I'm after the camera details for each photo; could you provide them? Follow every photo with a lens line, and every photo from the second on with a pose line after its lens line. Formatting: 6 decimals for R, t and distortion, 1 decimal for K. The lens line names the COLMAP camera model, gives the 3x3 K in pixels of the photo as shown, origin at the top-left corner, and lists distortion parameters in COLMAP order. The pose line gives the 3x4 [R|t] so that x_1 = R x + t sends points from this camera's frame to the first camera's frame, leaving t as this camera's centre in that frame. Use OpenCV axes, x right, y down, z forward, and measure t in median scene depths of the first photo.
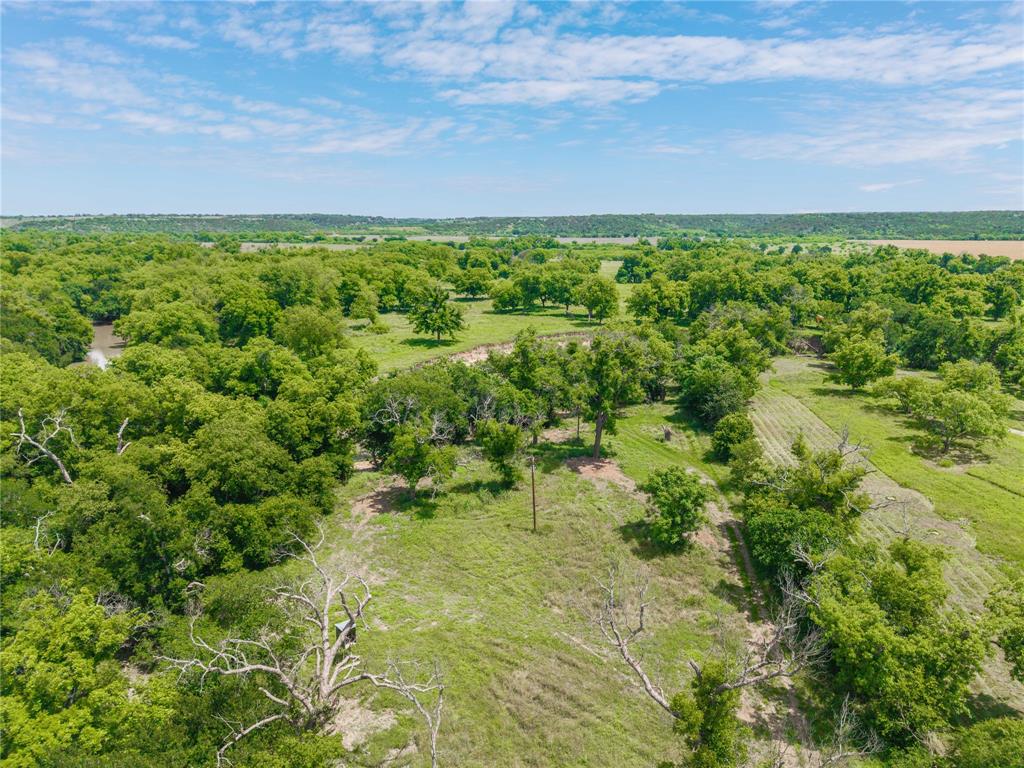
lens RADIAL K [[713.8, 0, 512.0], [0, 713.8, 384.0], [0, 0, 1]] dist [0.014273, -0.003126]
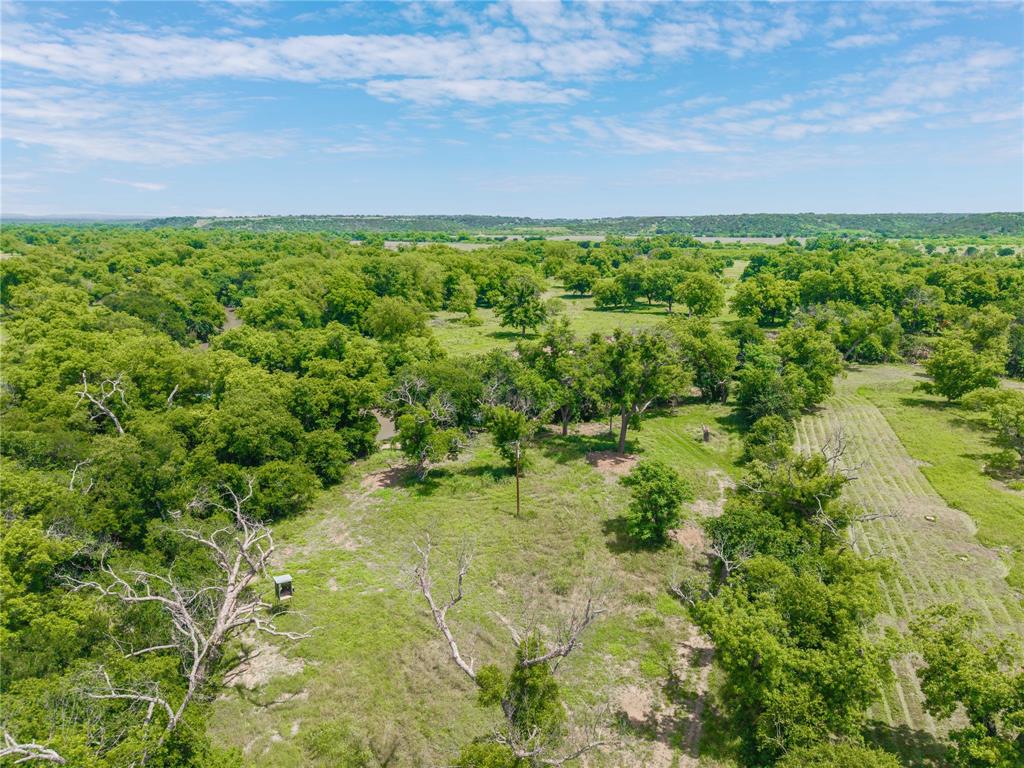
lens RADIAL K [[713.8, 0, 512.0], [0, 713.8, 384.0], [0, 0, 1]] dist [0.014273, -0.003126]
pose [[0.975356, 0.048687, -0.215198, 0.135443], [-0.049226, 0.998784, 0.002856, 0.010434], [0.215075, 0.007808, 0.976566, 0.008545]]
